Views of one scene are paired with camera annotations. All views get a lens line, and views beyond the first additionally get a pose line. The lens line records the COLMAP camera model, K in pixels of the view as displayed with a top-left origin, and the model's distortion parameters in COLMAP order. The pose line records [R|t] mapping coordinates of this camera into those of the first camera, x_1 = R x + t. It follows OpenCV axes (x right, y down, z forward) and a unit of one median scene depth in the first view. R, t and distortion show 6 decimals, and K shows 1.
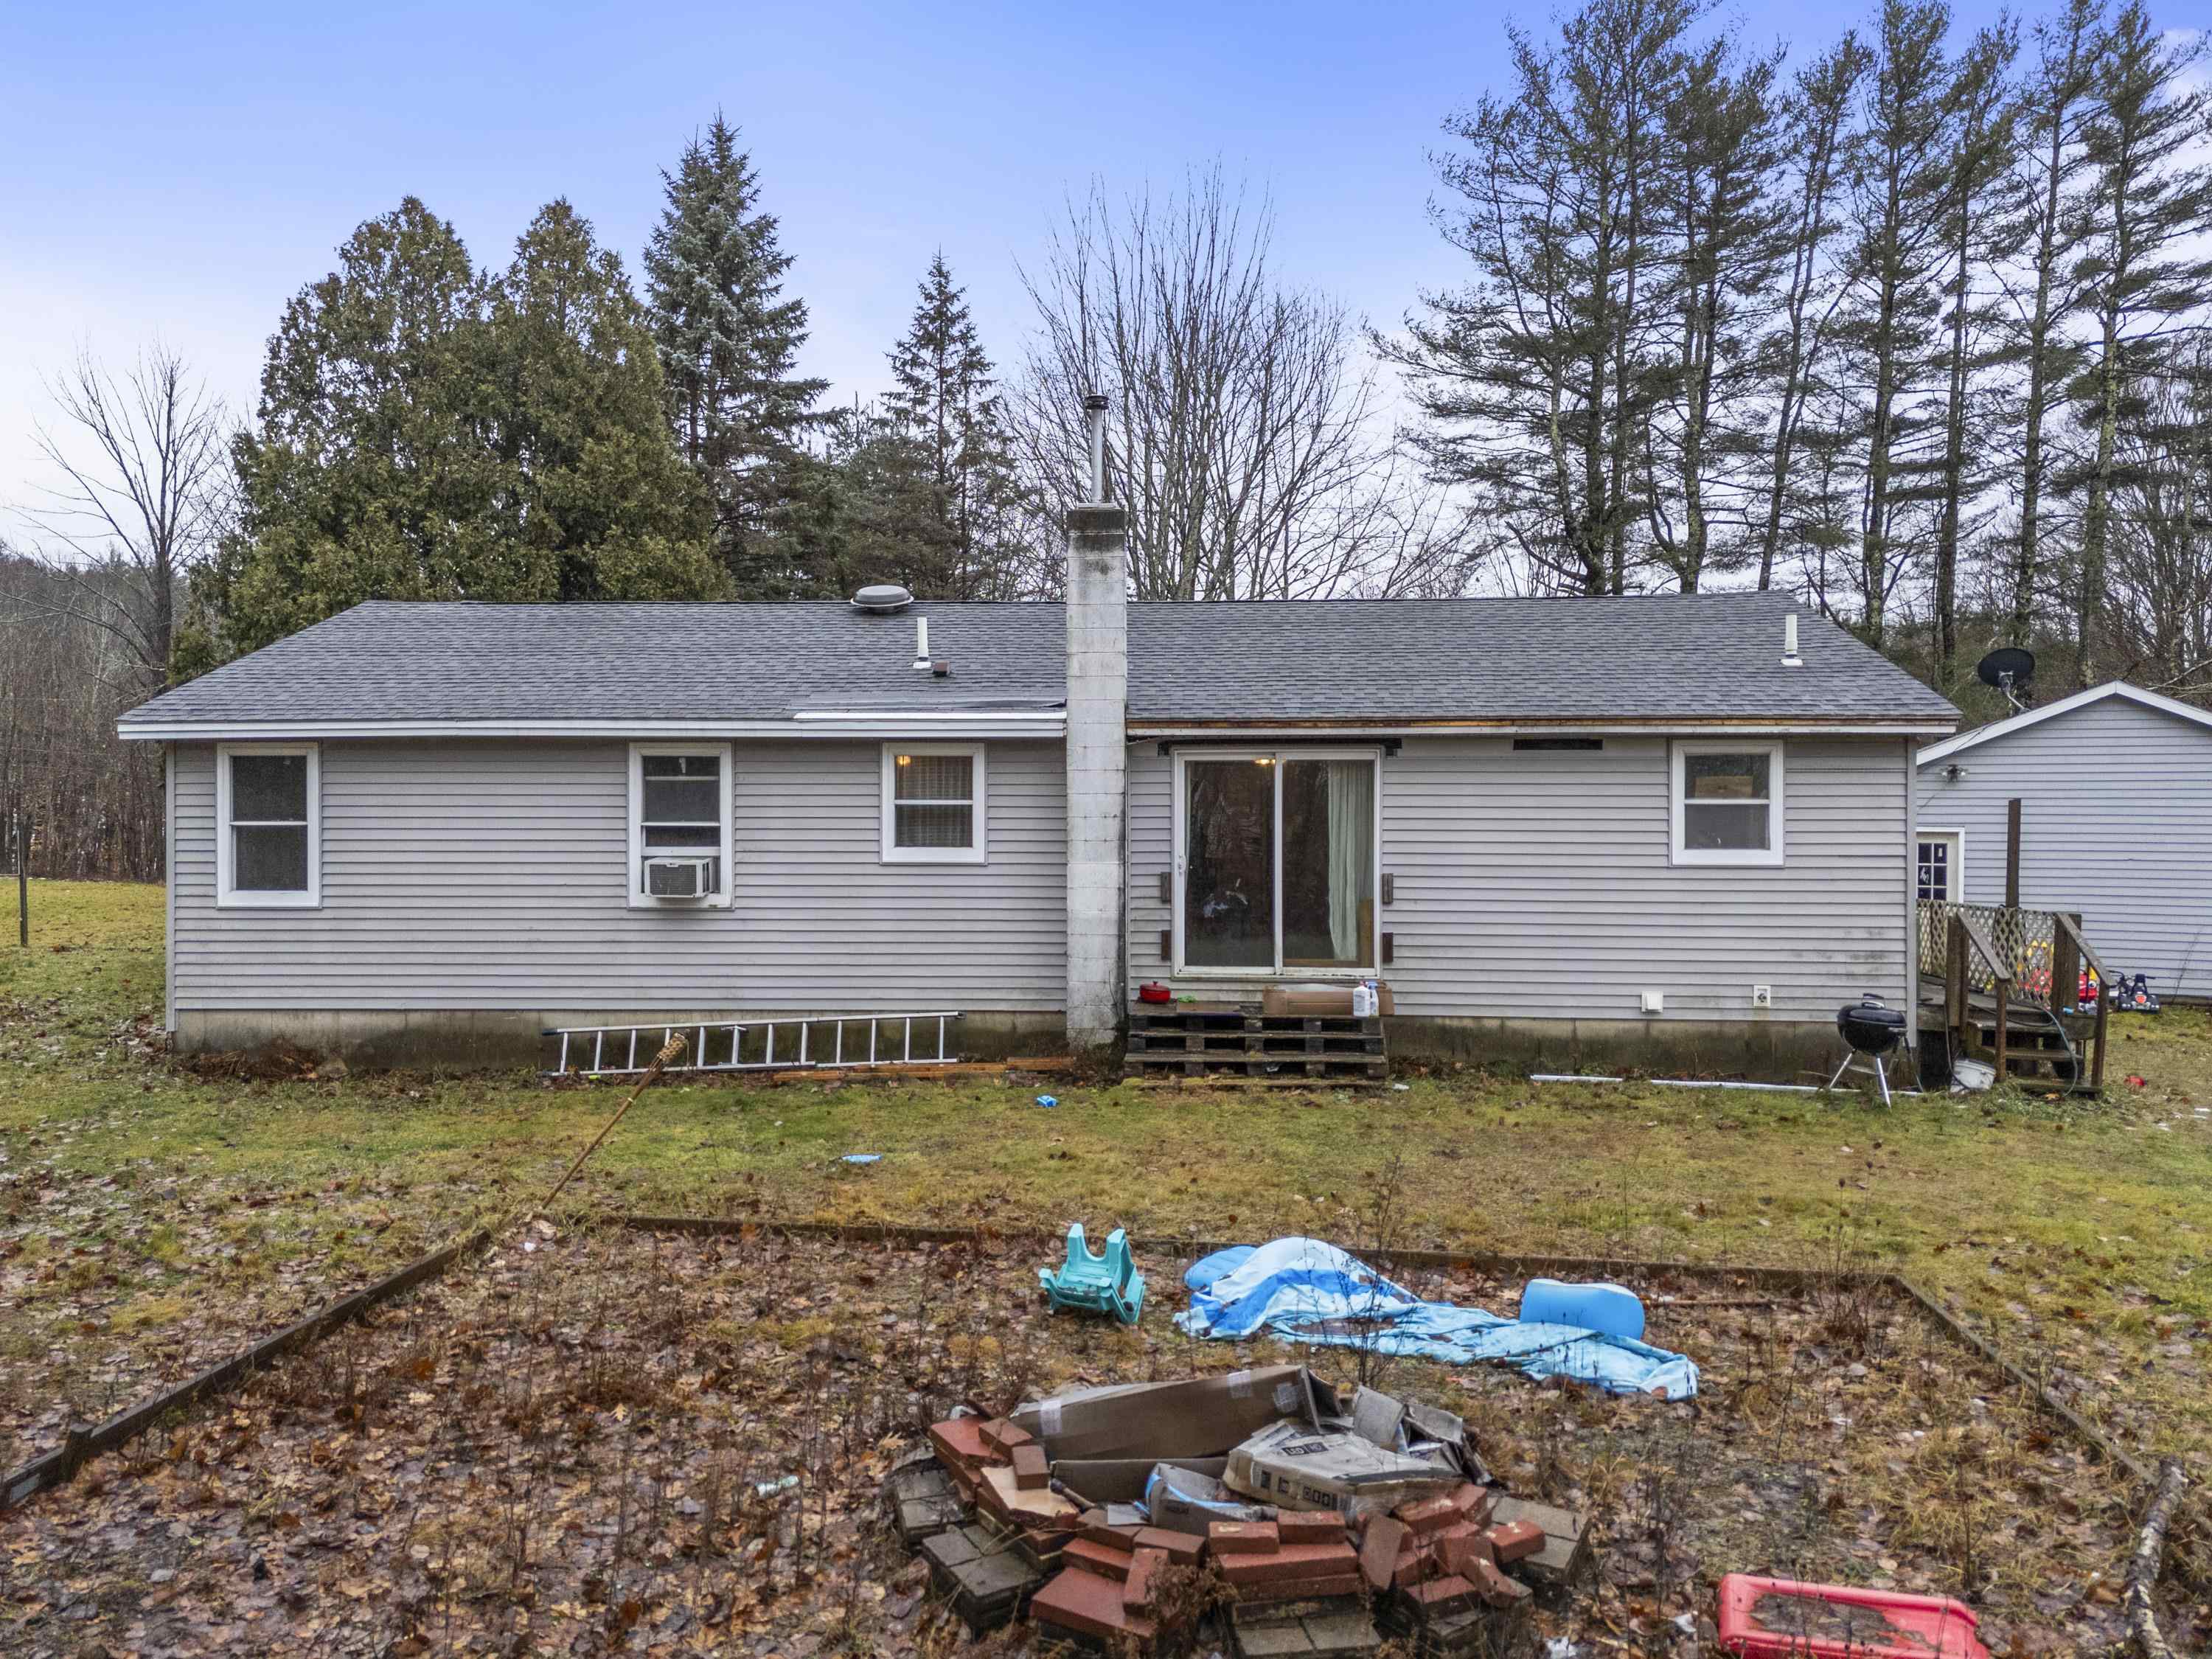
lens RADIAL K [[1620.0, 0, 1106.6], [0, 1620.0, 838.9], [0, 0, 1]] dist [0.063242, -0.023731]
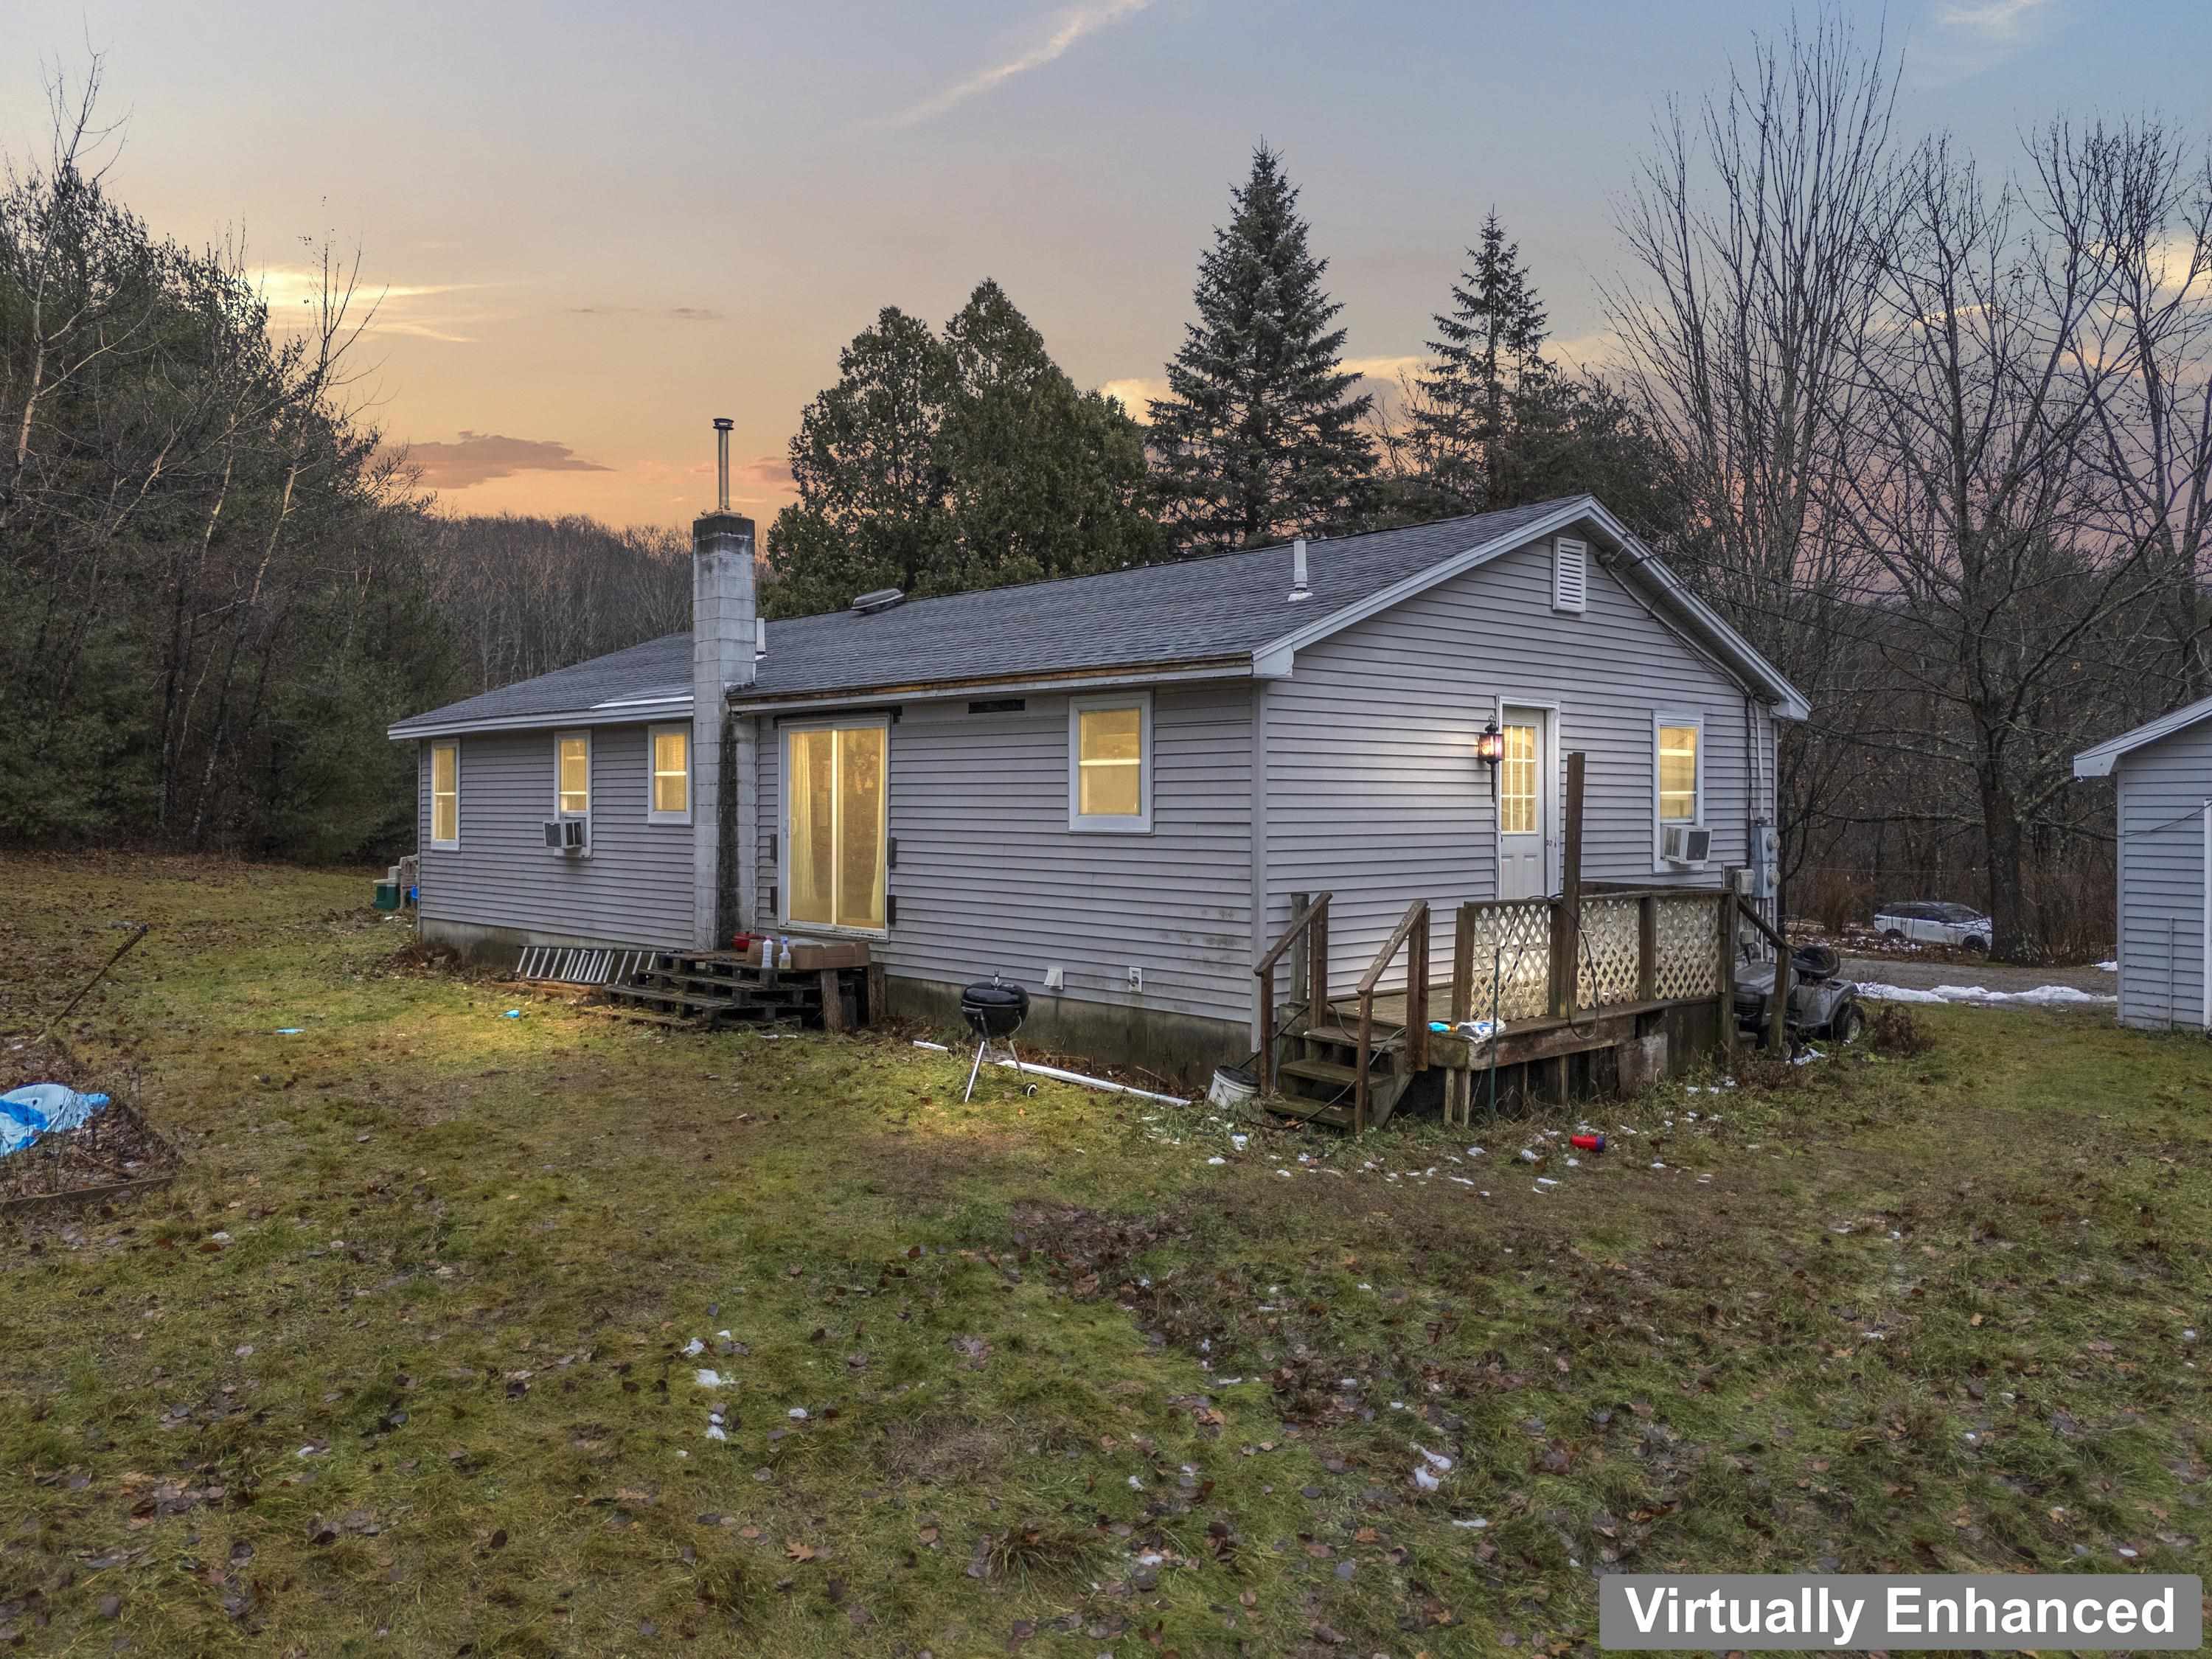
lens RADIAL K [[1620.0, 0, 1107.5], [0, 1620.0, 825.0], [0, 0, 1]] dist [0.063242, -0.023731]
pose [[0.733066, 0.008397, -0.680106, 0.955504], [-0.010693, 0.999942, 0.000820, 0.010951], [0.680073, 0.006672, 0.733114, 0.331840]]
